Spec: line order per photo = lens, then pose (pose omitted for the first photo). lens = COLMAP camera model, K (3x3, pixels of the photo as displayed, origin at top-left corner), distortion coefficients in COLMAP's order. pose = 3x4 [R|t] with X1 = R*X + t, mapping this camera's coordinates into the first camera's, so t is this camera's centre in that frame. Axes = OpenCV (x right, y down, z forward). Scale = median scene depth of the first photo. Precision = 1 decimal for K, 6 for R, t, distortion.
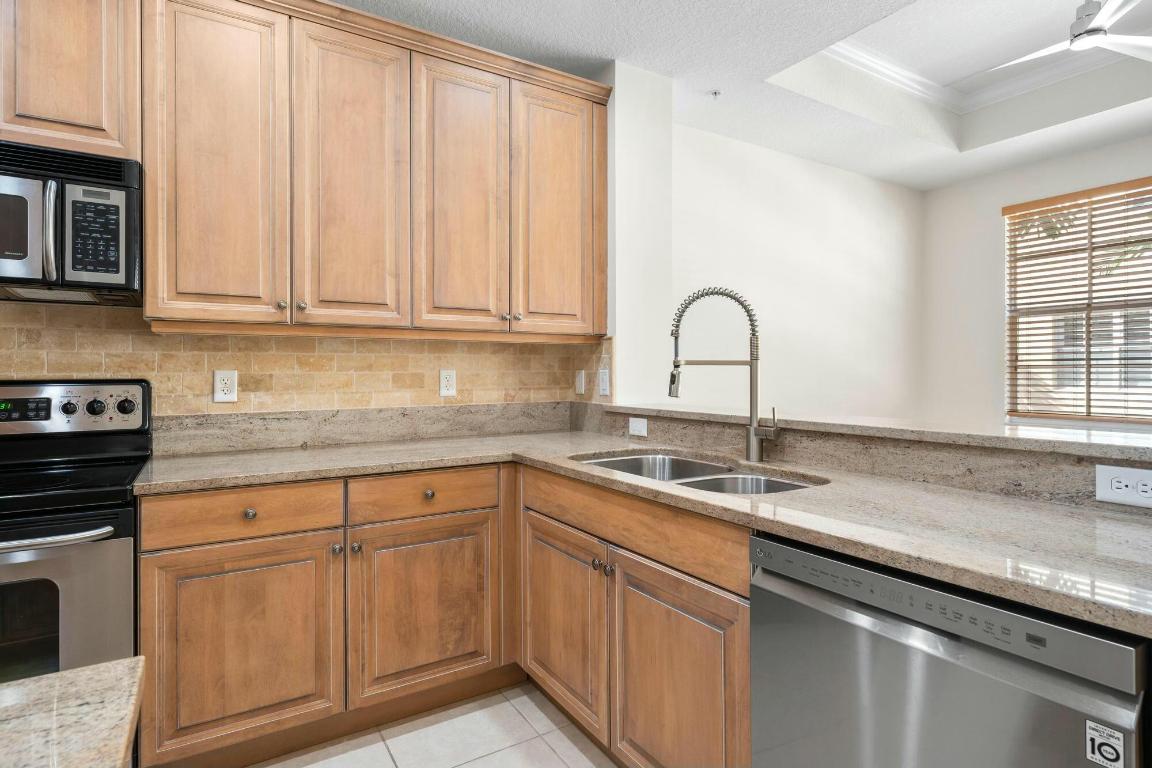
lens RADIAL K [[603.3, 0, 577.4], [0, 603.3, 372.7], [0, 0, 1]] dist [0.009047, -0.004829]
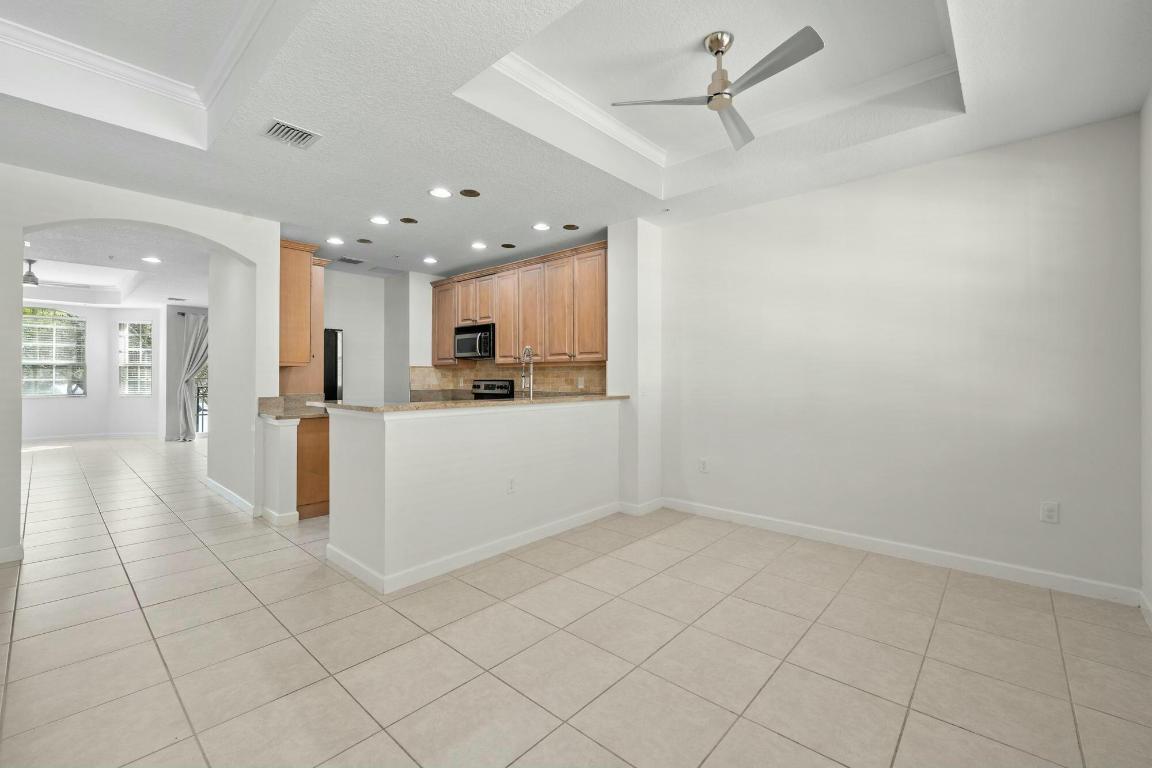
lens RADIAL K [[480.6, 0, 574.1], [0, 480.6, 374.4], [0, 0, 1]] dist [-0.001039, -0.000142]
pose [[0.275014, -0.002485, -0.961437, 2.114101], [-0.001527, 0.999994, -0.003021, -0.013769], [0.961439, 0.002299, 0.275009, 0.589923]]
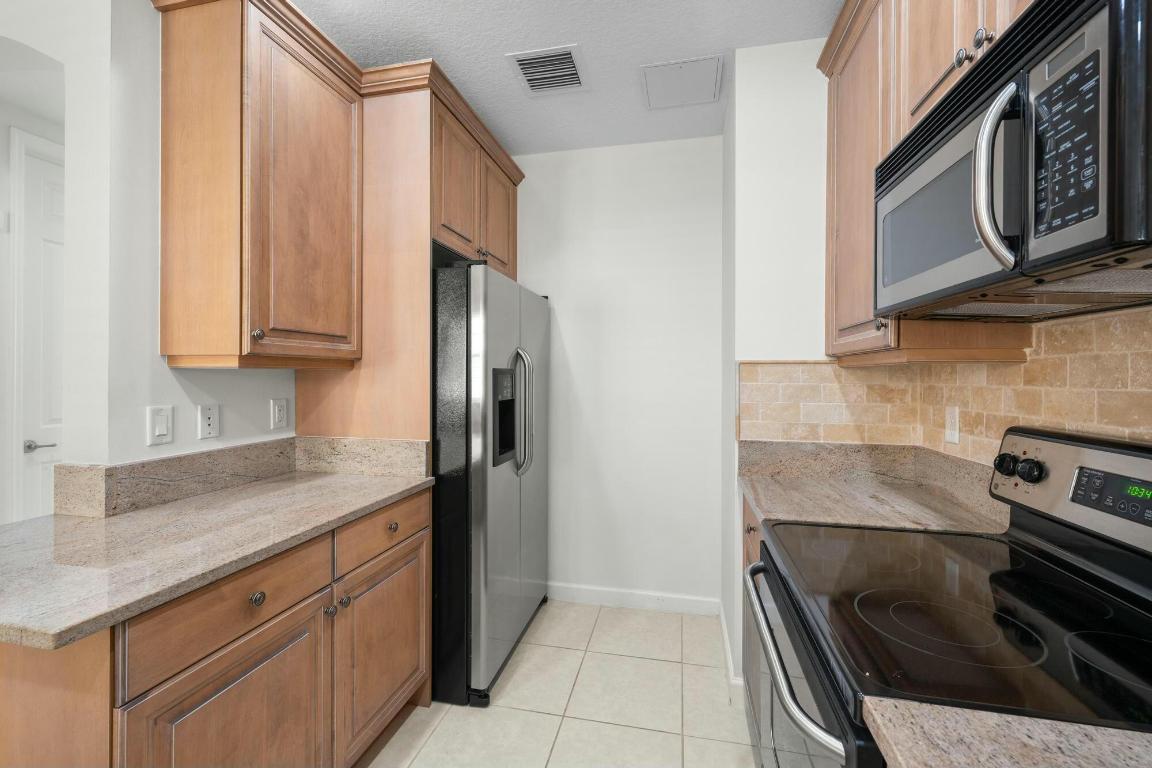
lens RADIAL K [[480.6, 0, 573.8], [0, 480.6, 375.2], [0, 0, 1]] dist [-0.001039, -0.000142]
pose [[-0.701598, 0.001102, -0.712572, -0.242253], [-0.001002, 0.999996, 0.002533, -0.048947], [0.712572, 0.002491, -0.701594, 0.852027]]
